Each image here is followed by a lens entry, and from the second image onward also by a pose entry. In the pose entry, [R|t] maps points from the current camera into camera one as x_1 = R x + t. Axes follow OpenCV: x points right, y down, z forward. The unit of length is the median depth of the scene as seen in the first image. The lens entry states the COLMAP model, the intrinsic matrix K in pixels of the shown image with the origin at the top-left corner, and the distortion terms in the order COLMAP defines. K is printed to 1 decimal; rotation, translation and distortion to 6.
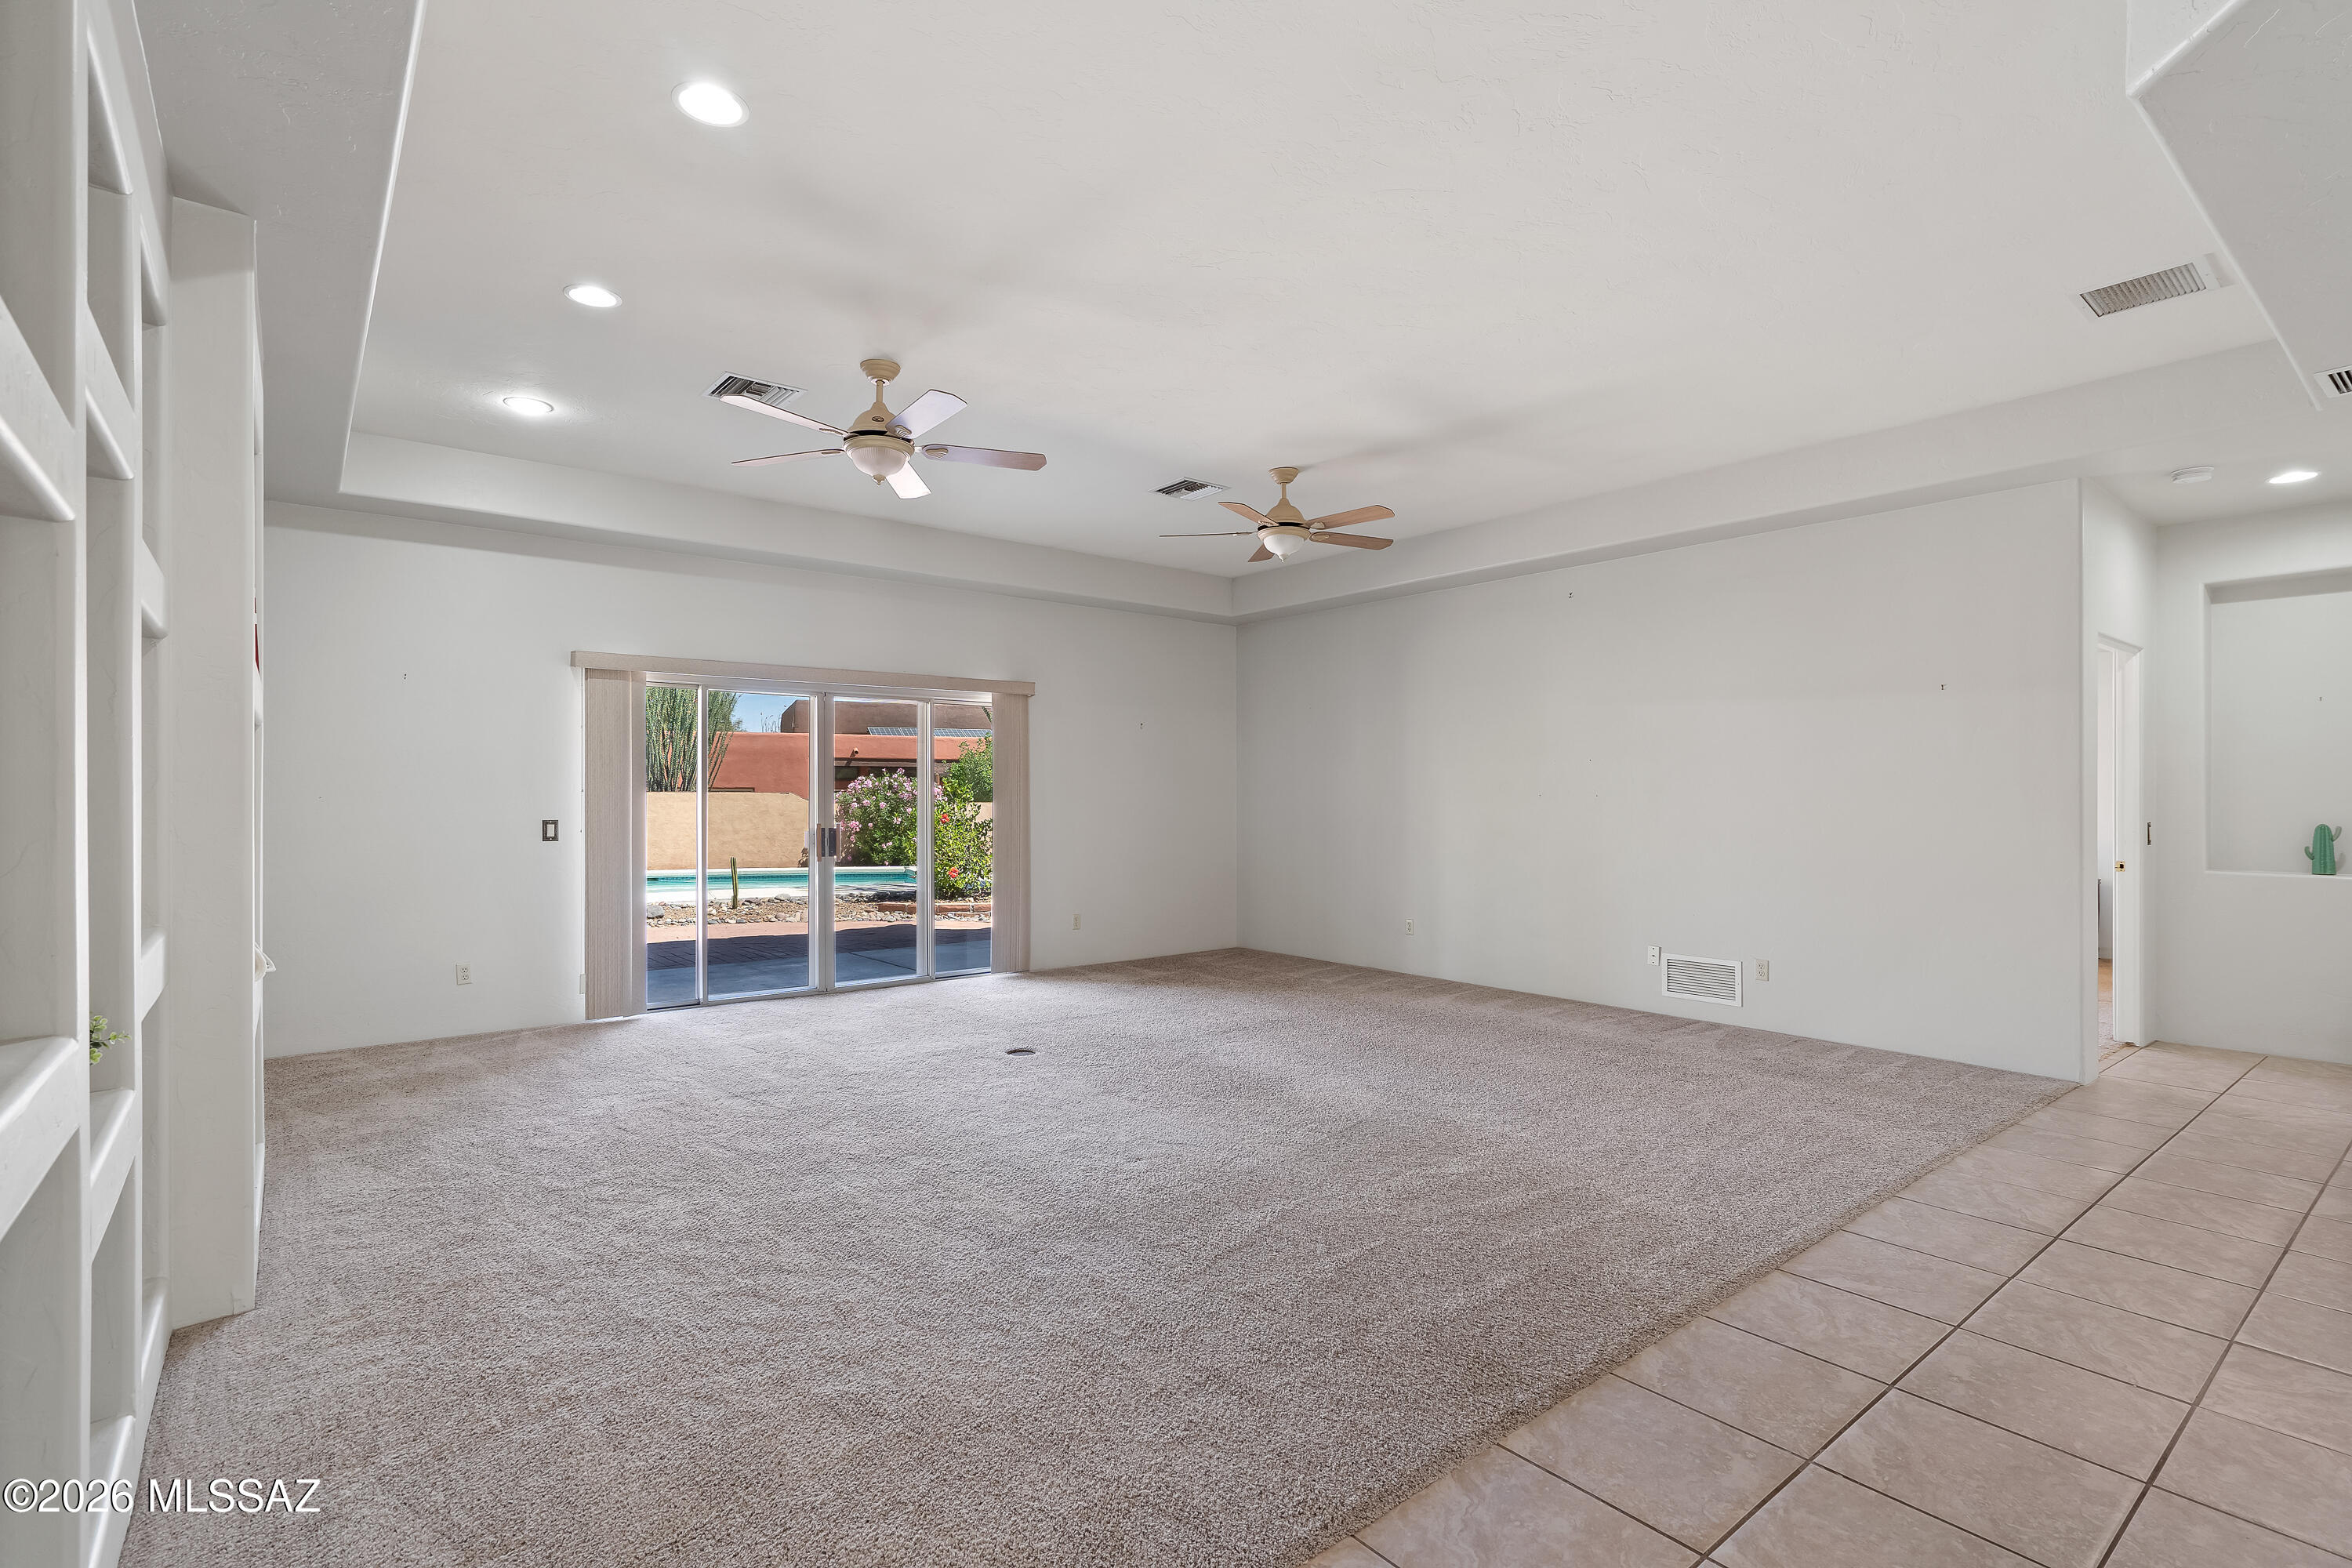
lens RADIAL K [[1099.8, 0, 1170.6], [0, 1099.8, 792.8], [0, 0, 1]] dist [-0.004574, 0.000933]
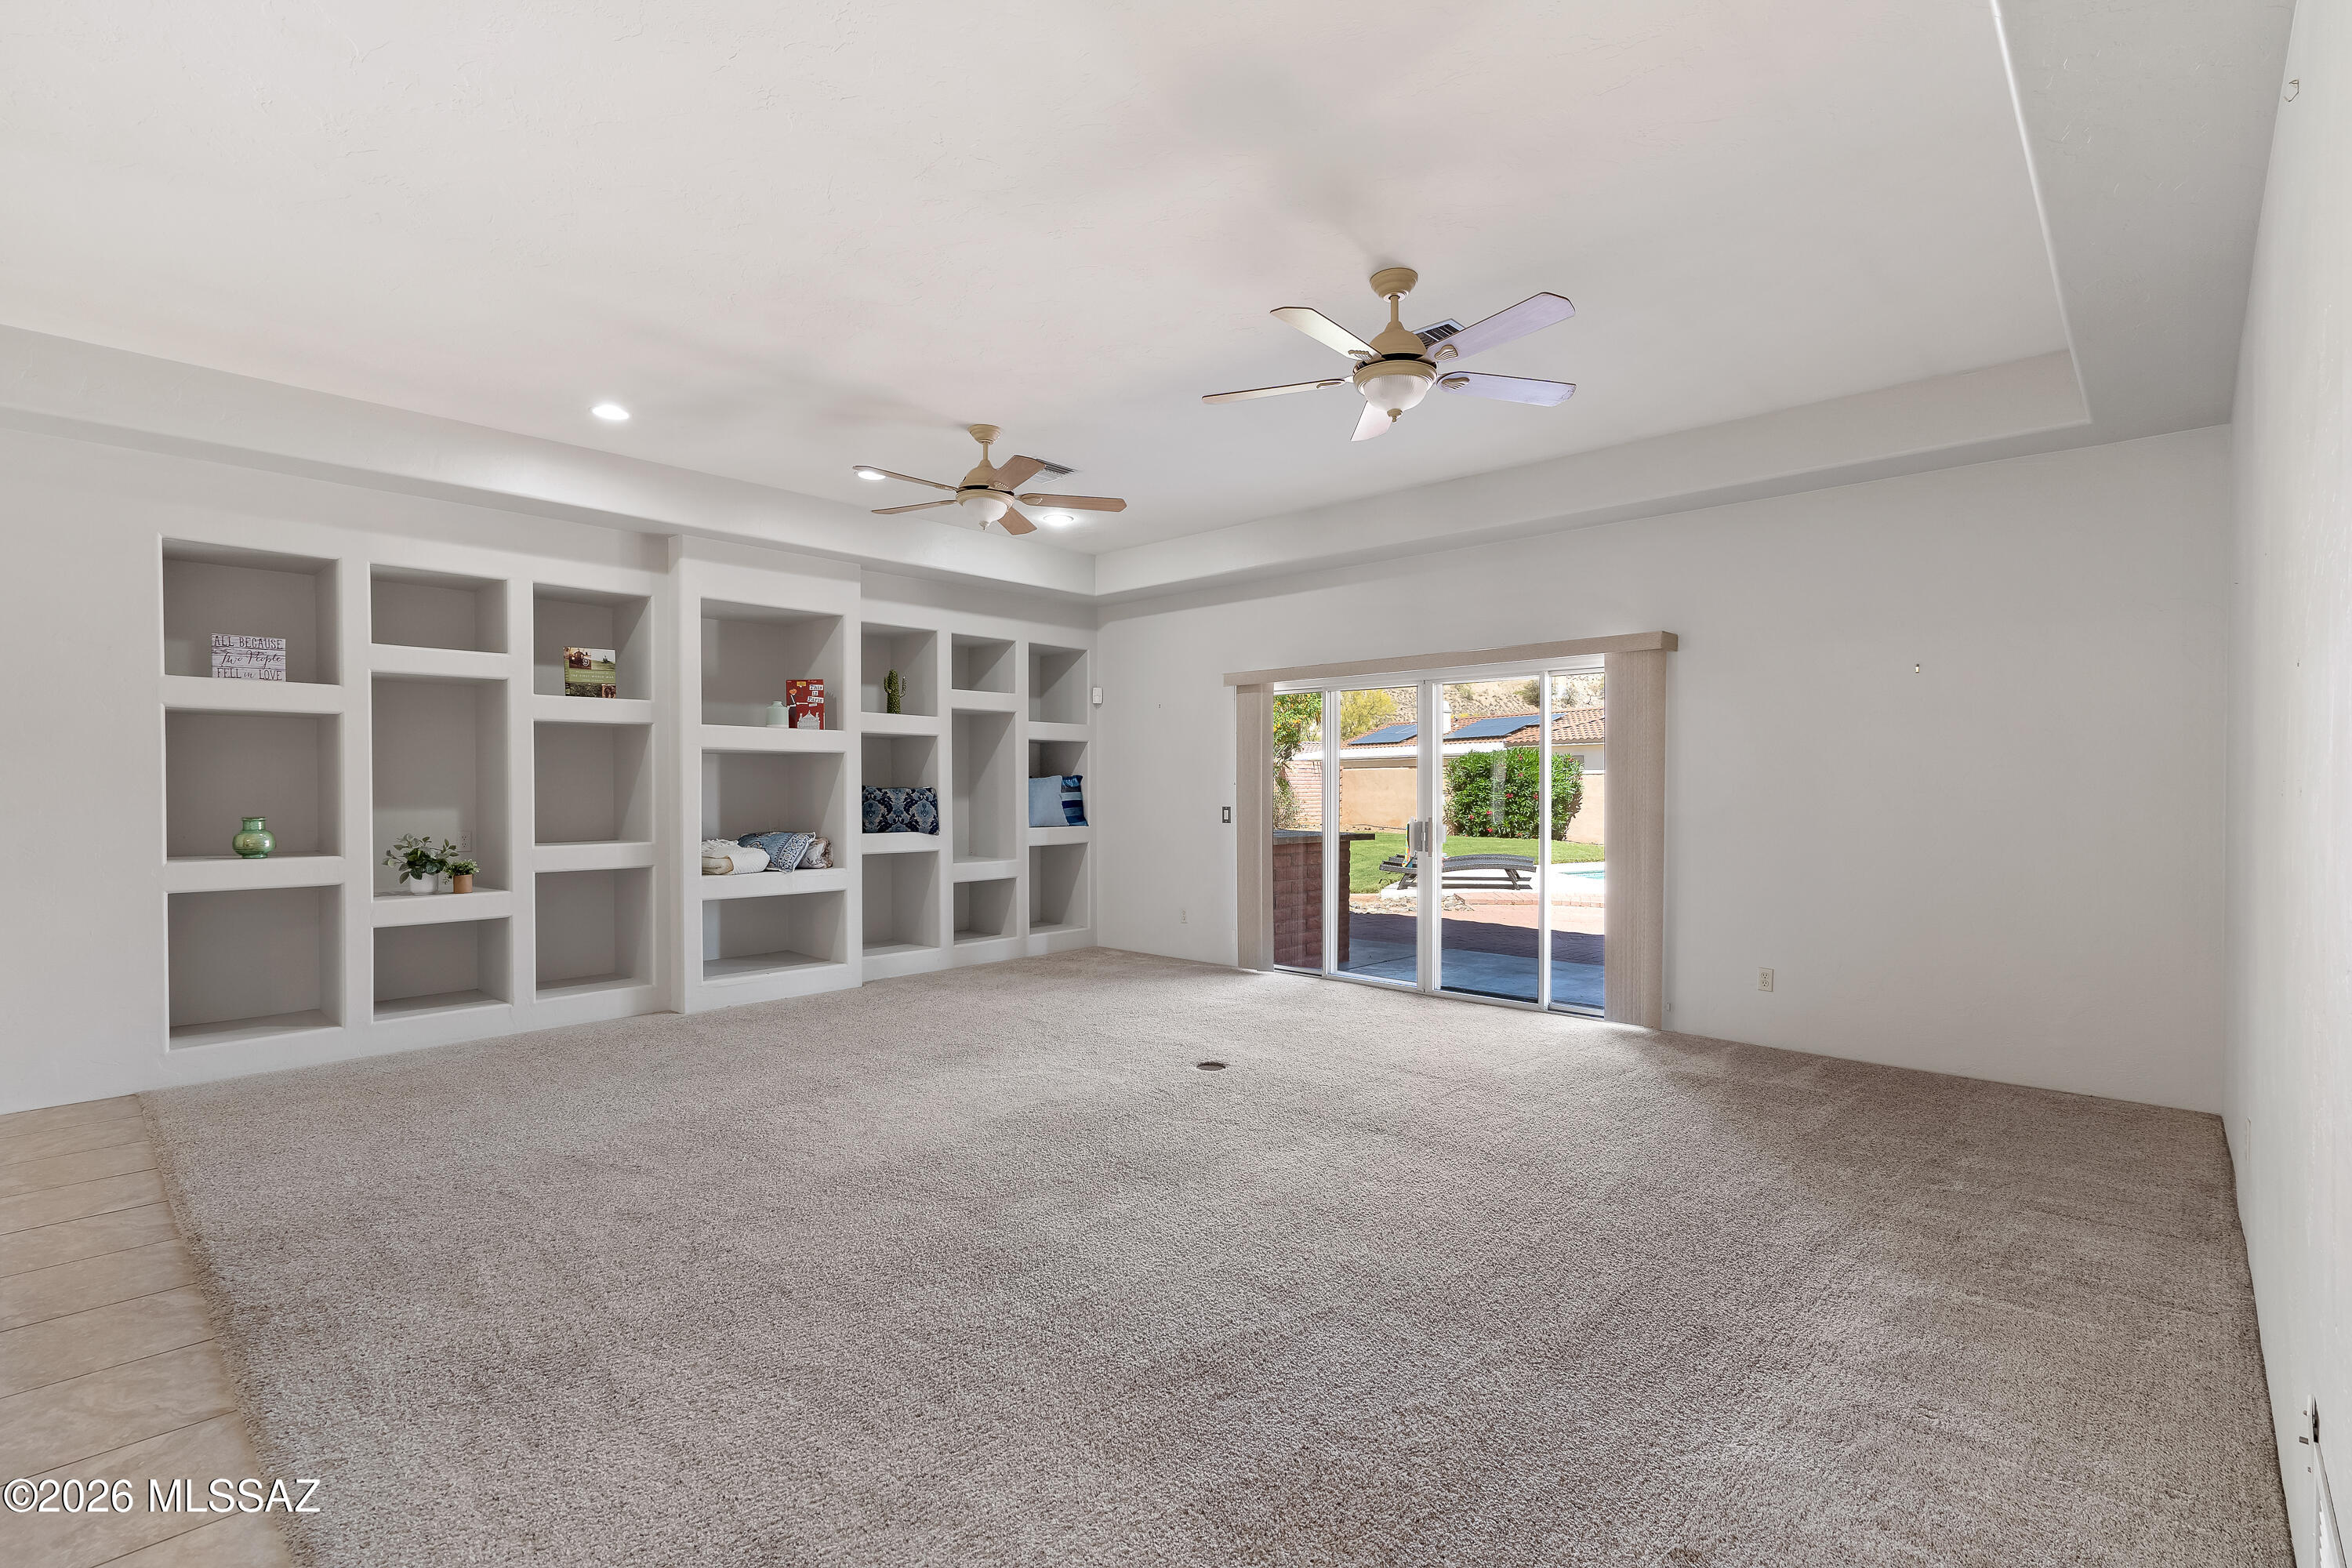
lens RADIAL K [[1099.8, 0, 1195.6], [0, 1099.8, 788.8], [0, 0, 1]] dist [-0.004574, 0.000933]
pose [[0.148285, 0.000032, -0.988945, 0.724547], [0.000733, 1.000000, 0.000142, 0.004402], [0.988944, -0.000746, 0.148285, 0.799138]]
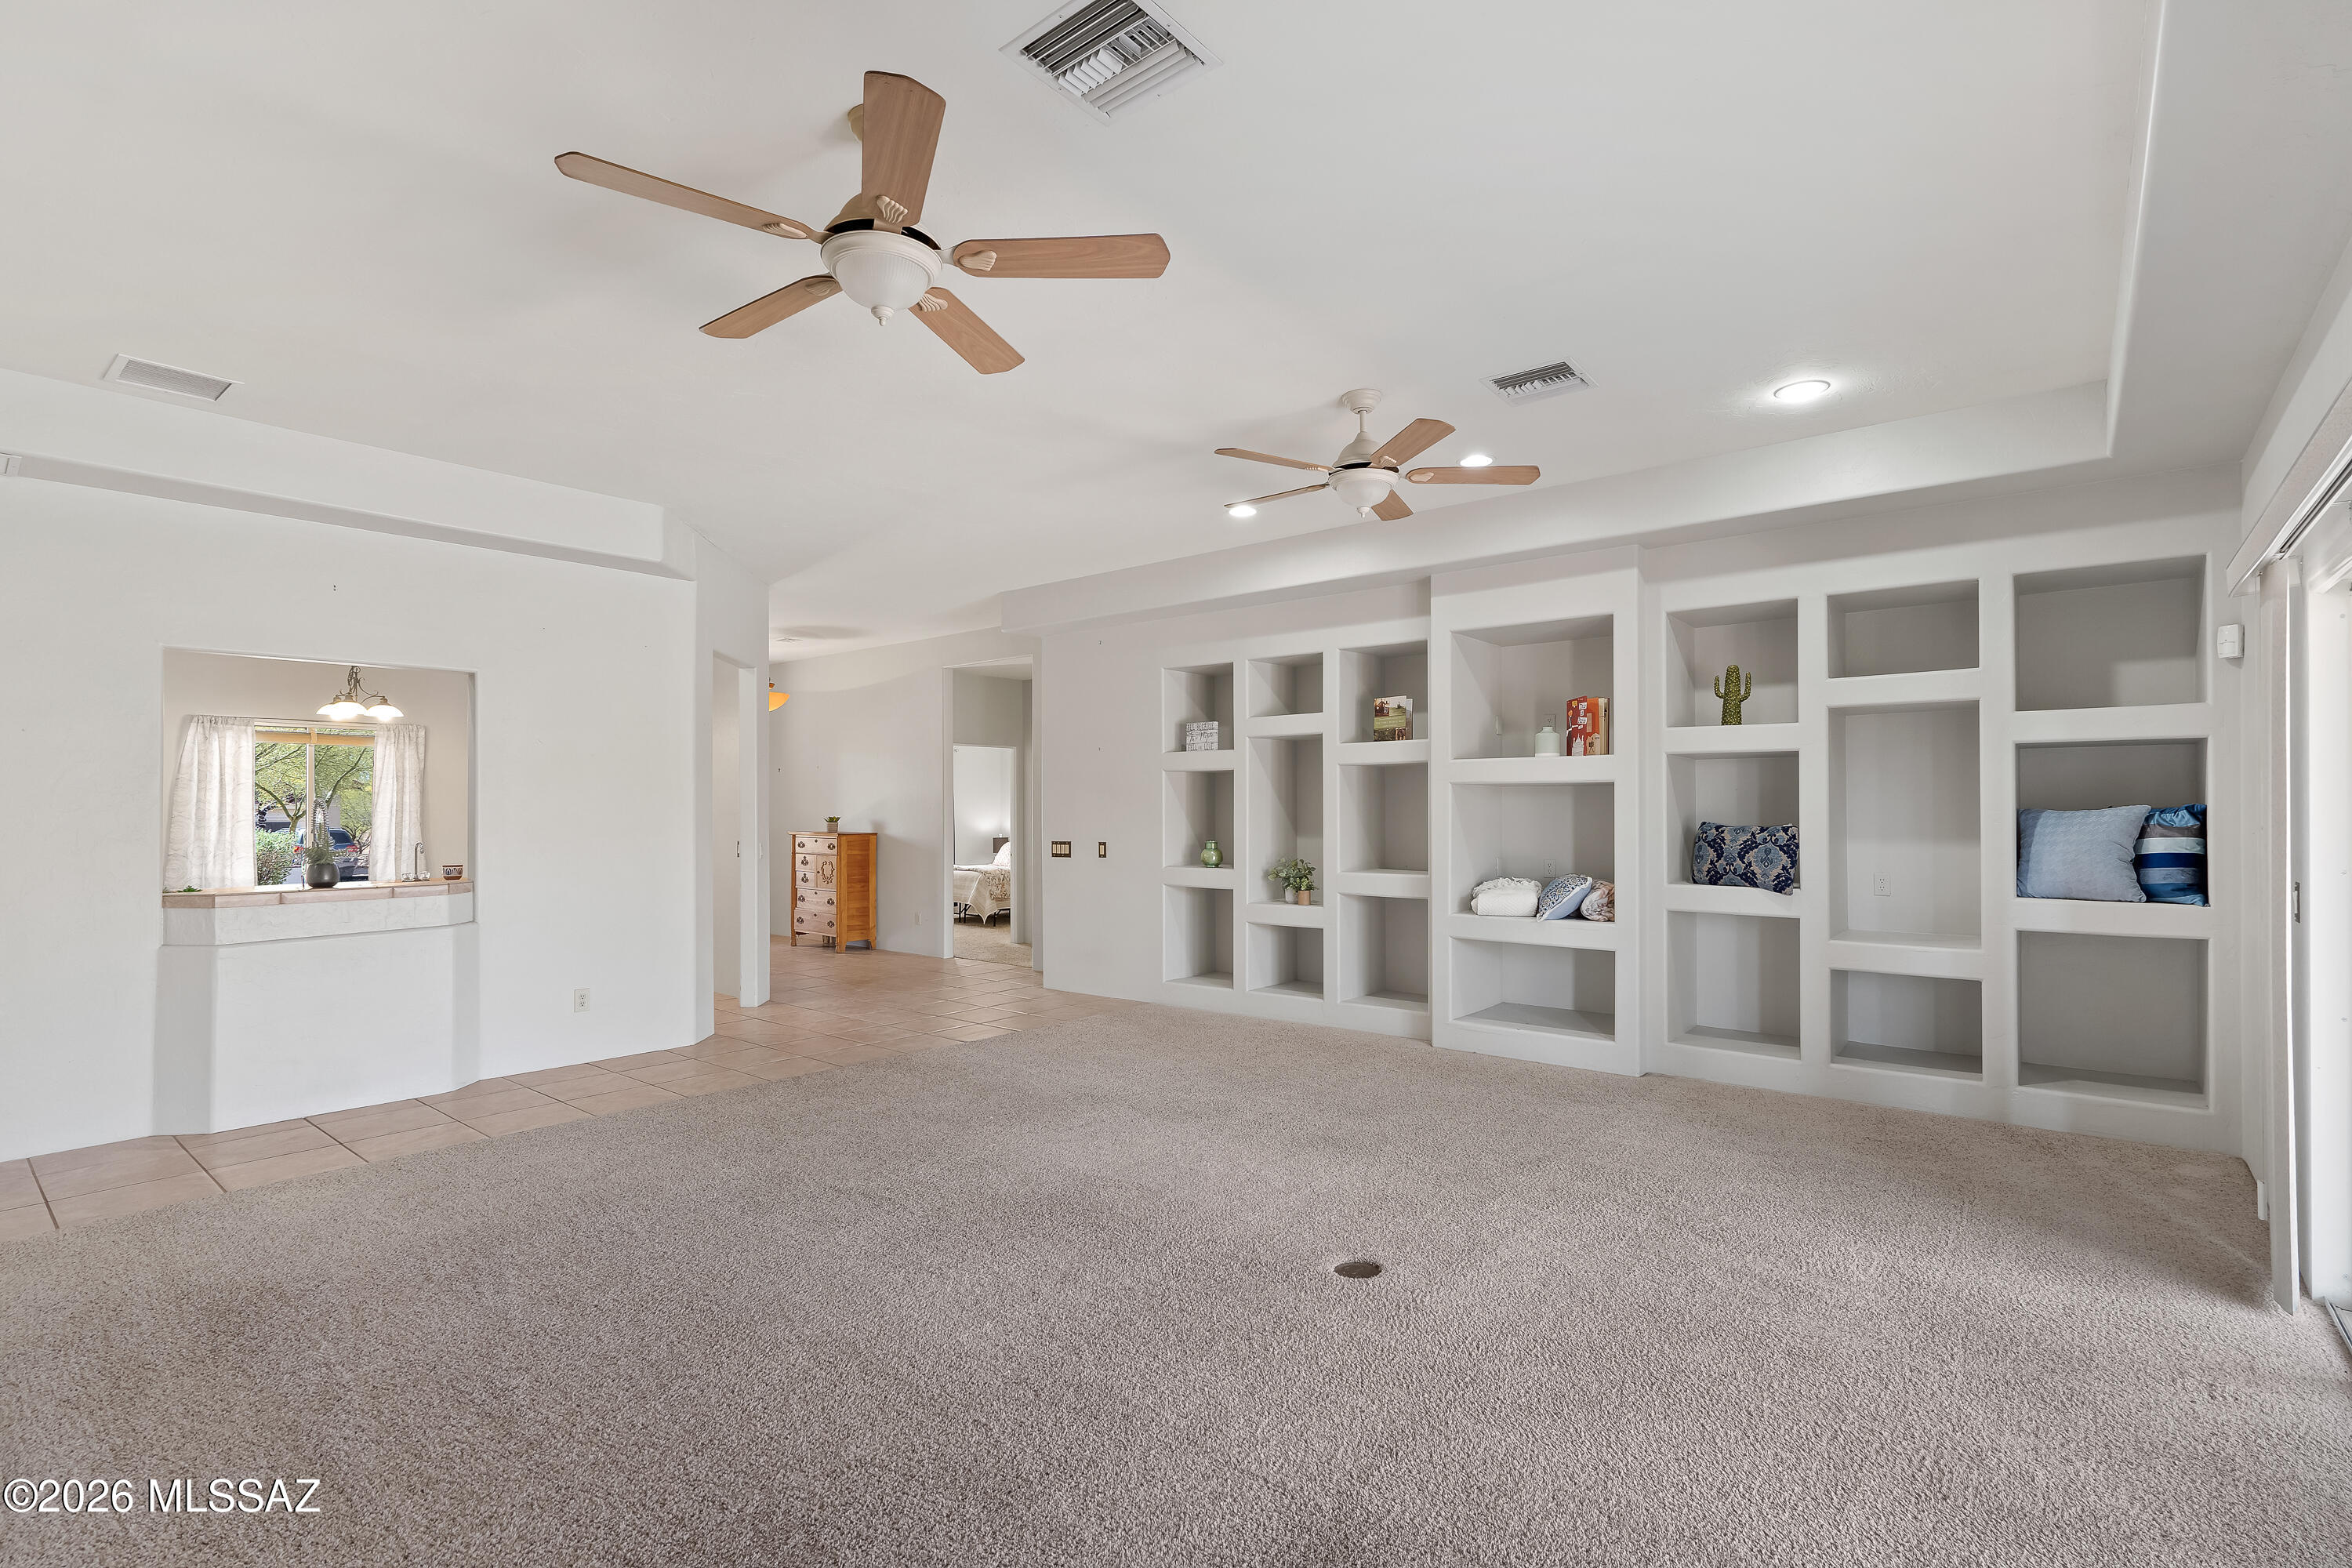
lens RADIAL K [[1099.8, 0, 1158.4], [0, 1099.8, 792.1], [0, 0, 1]] dist [-0.004574, 0.000933]
pose [[-0.984126, -0.005951, -0.177371, 0.073308], [-0.002527, 0.999806, -0.019523, -0.005443], [0.177453, -0.018765, -0.983950, 1.464792]]
